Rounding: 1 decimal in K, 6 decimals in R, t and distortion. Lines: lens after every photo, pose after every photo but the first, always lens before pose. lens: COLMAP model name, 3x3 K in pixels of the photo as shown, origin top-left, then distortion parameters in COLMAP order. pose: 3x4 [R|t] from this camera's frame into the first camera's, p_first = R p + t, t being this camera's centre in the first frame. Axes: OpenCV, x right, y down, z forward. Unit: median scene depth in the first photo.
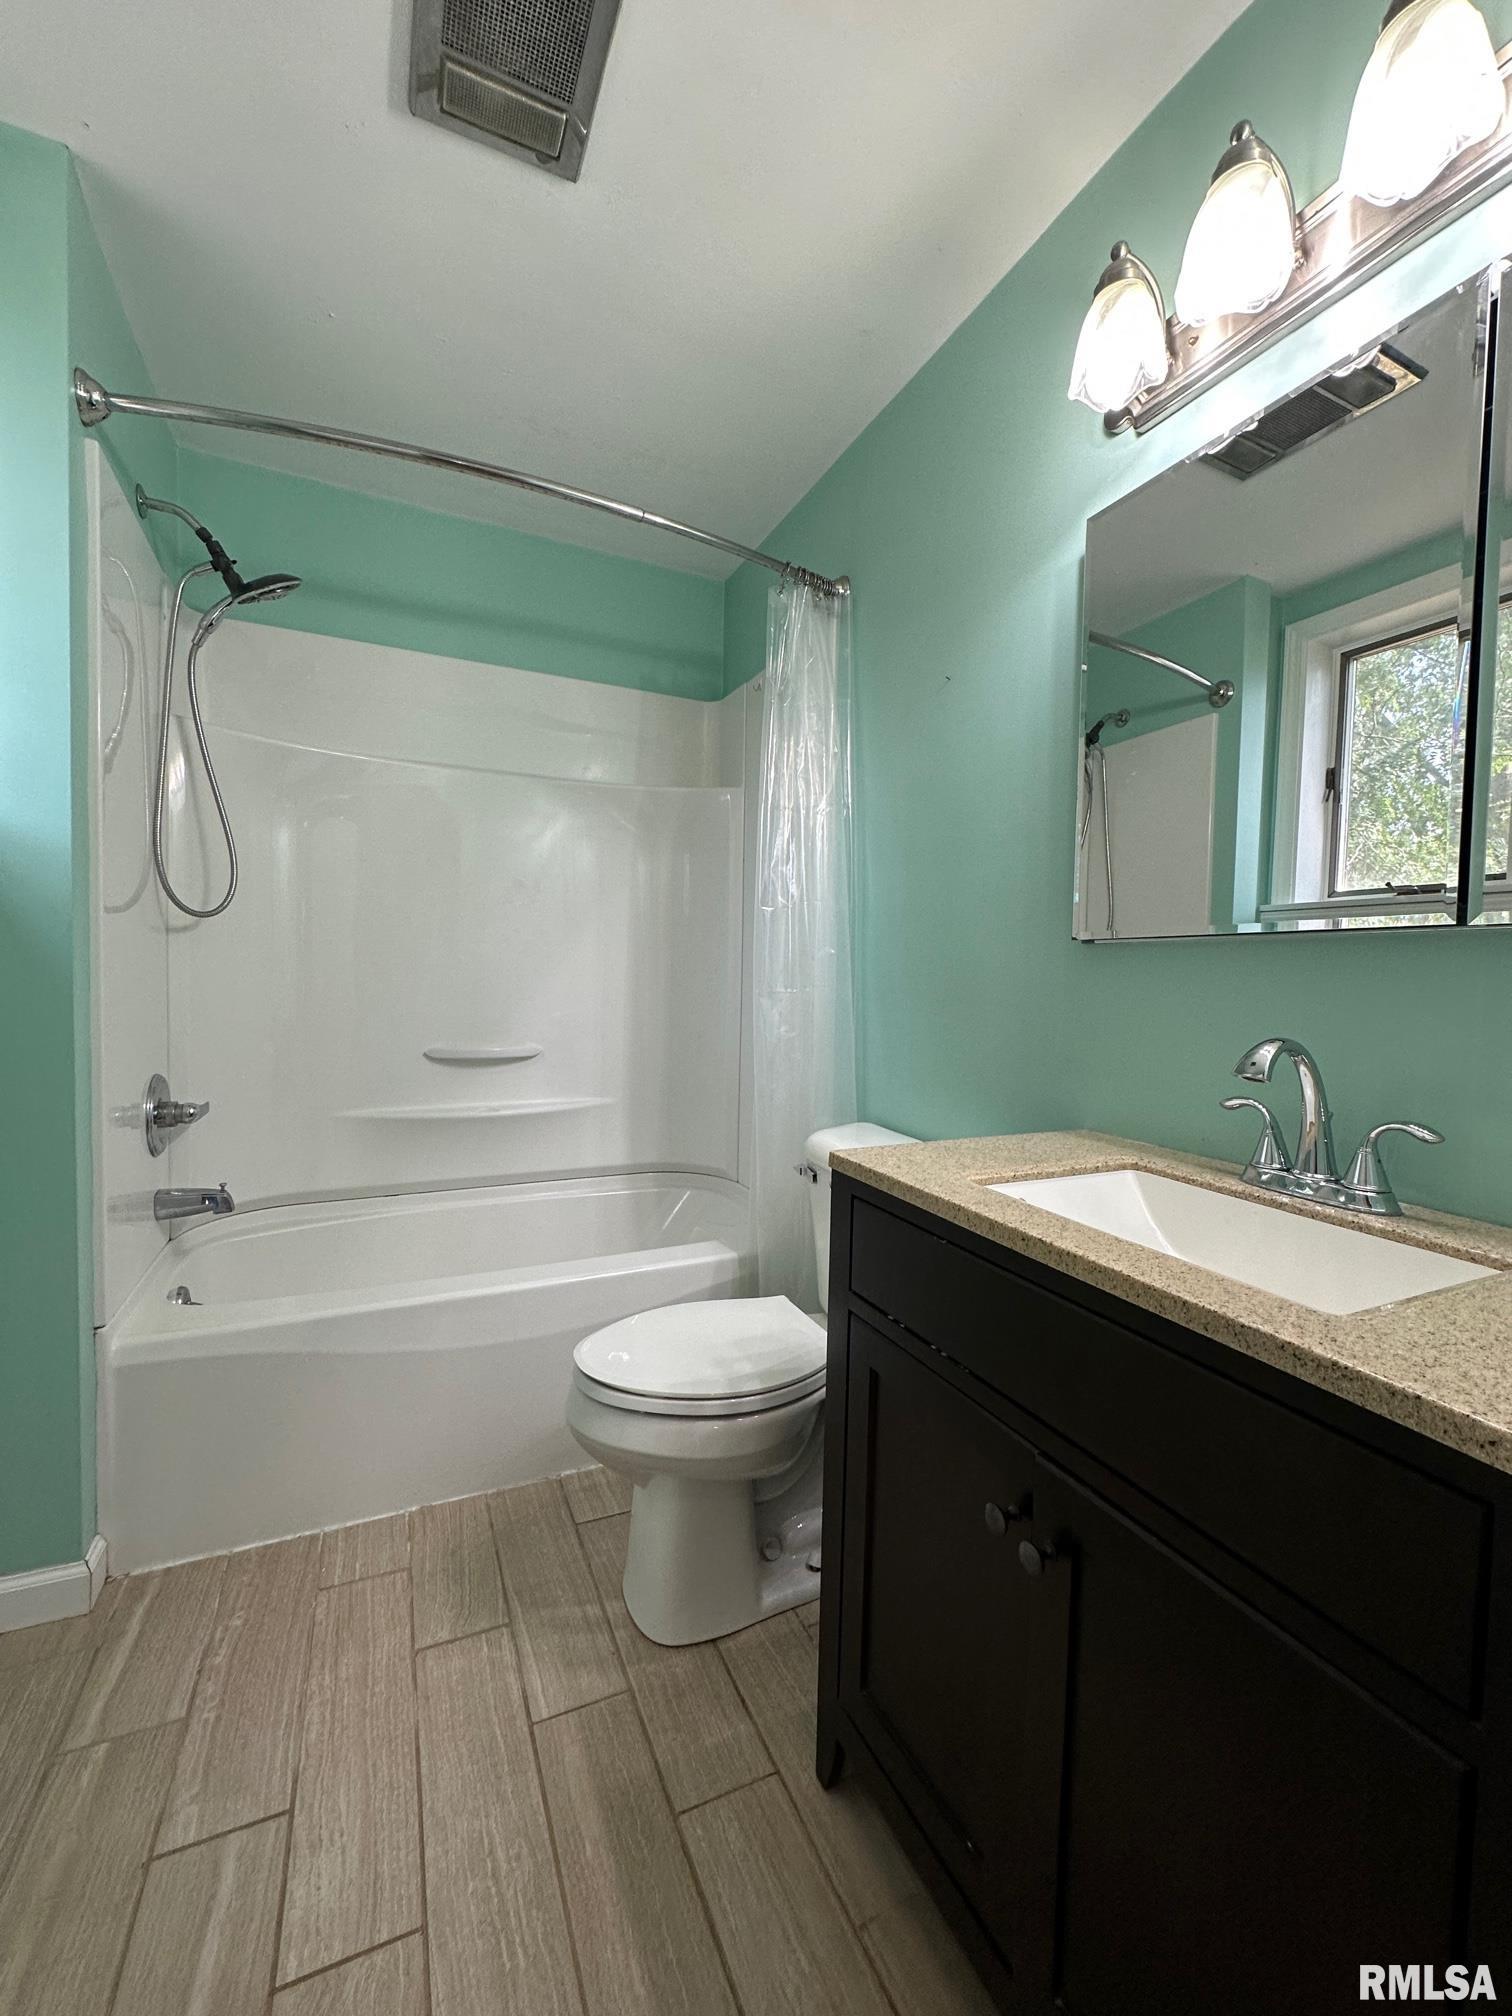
lens RADIAL K [[802.2, 0, 755.8], [0, 802.2, 1005.8], [0, 0, 1]] dist [-0.002770, 0.000838]
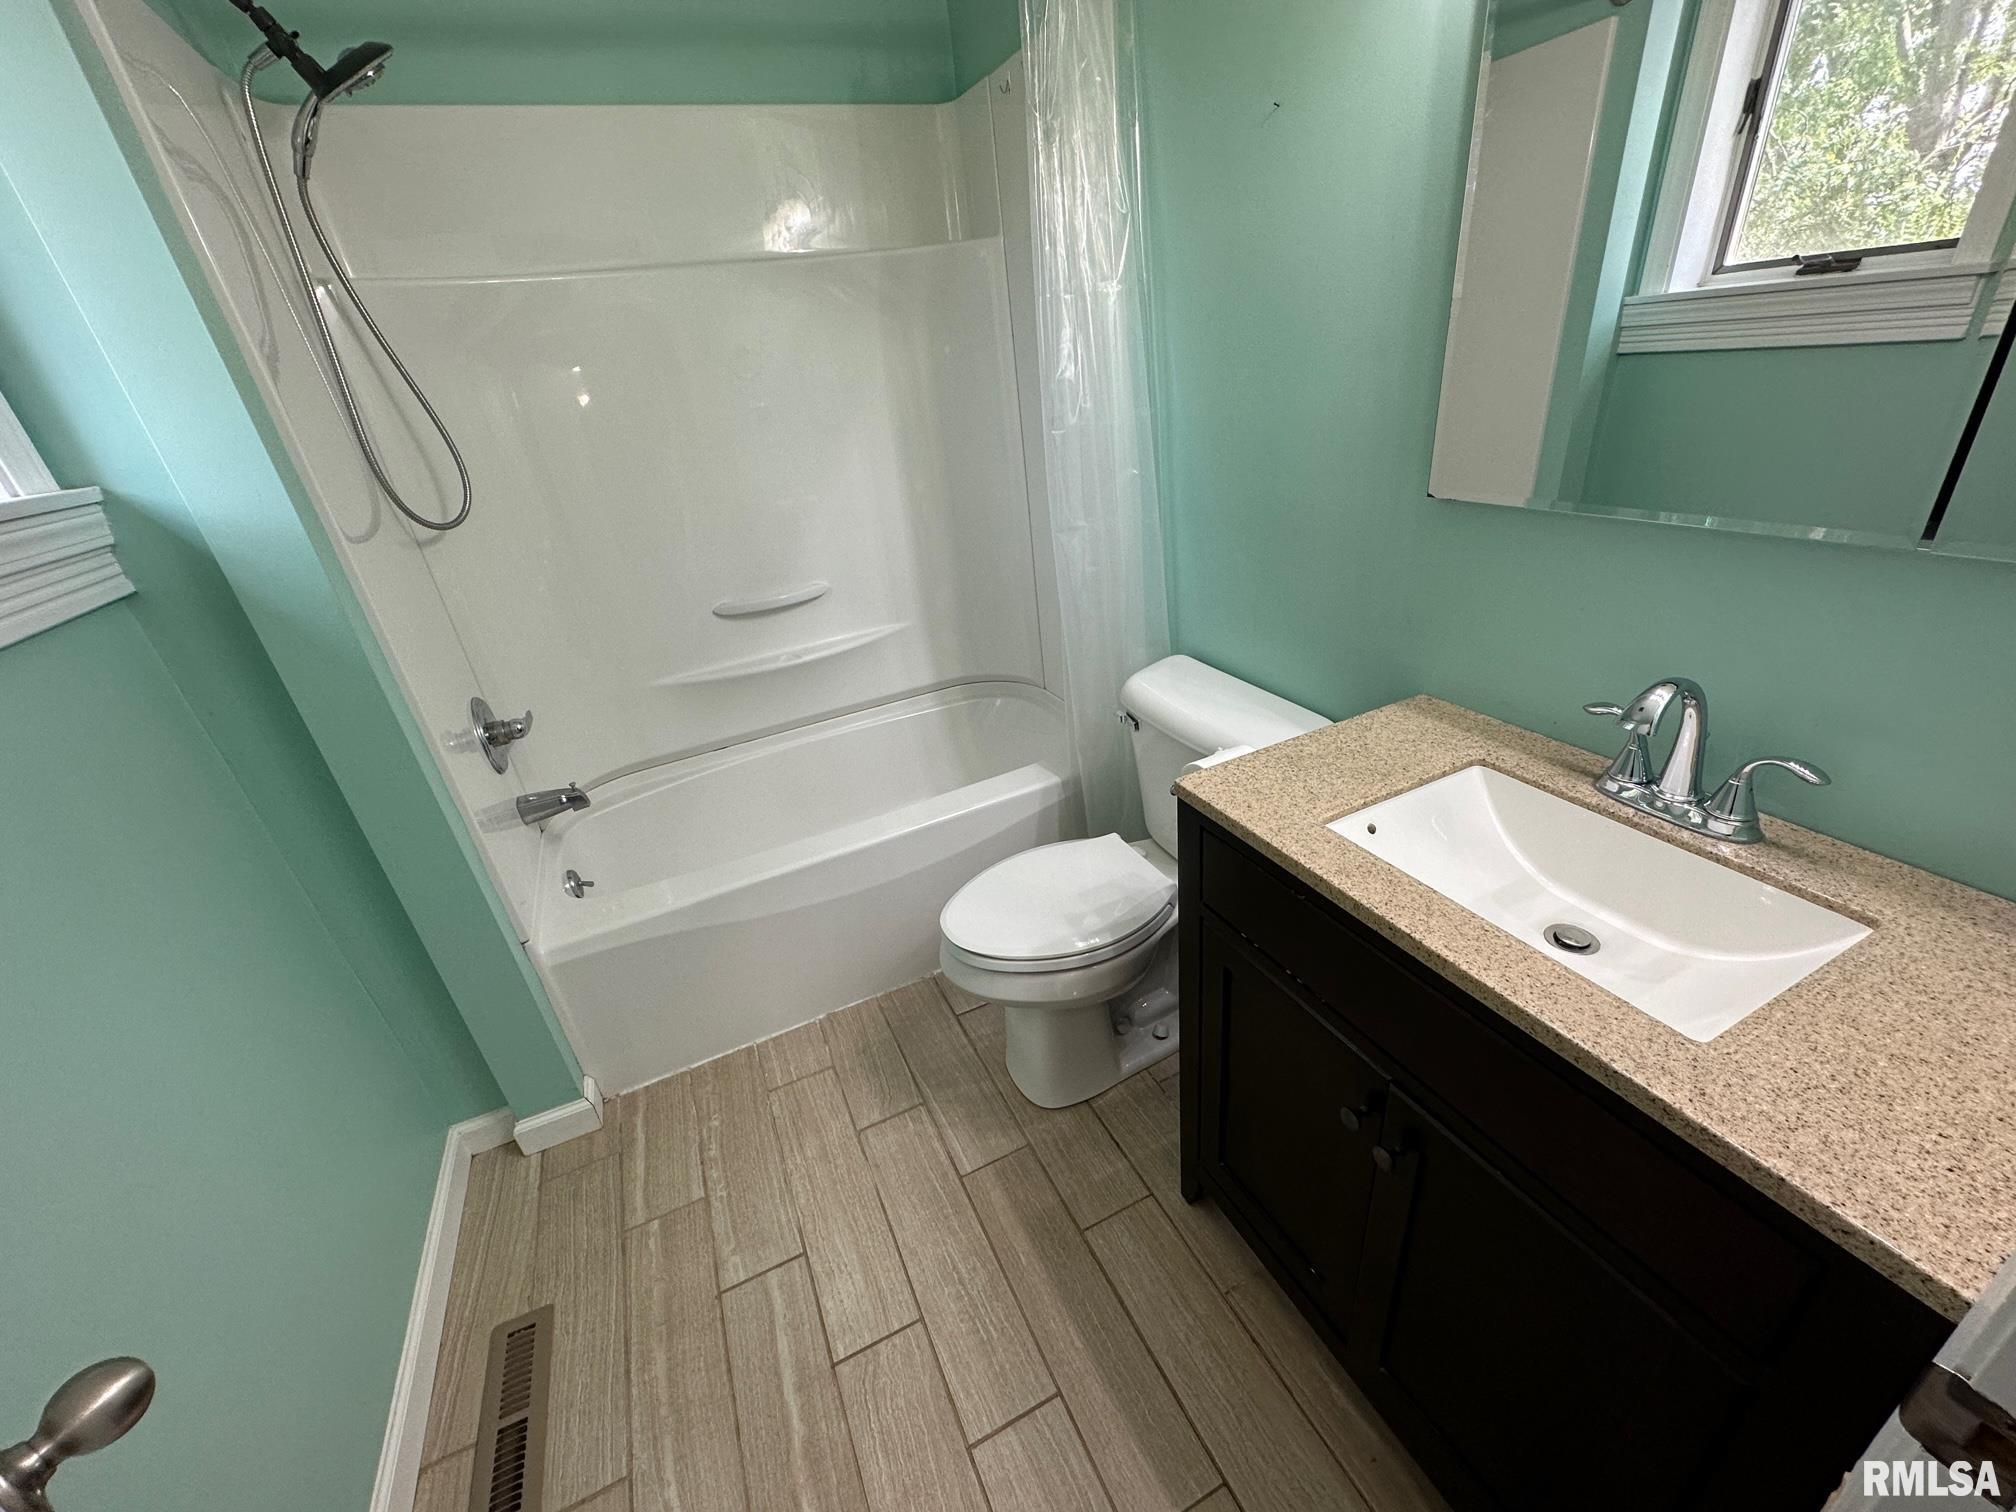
lens RADIAL K [[802.2, 0, 1005.7], [0, 802.2, 755.1], [0, 0, 1]] dist [-0.002770, 0.000838]
pose [[0.992115, -0.113217, -0.053755, -0.053002], [0.125311, 0.903627, 0.409580, -0.249076], [0.002203, -0.413087, 0.910689, 0.077811]]
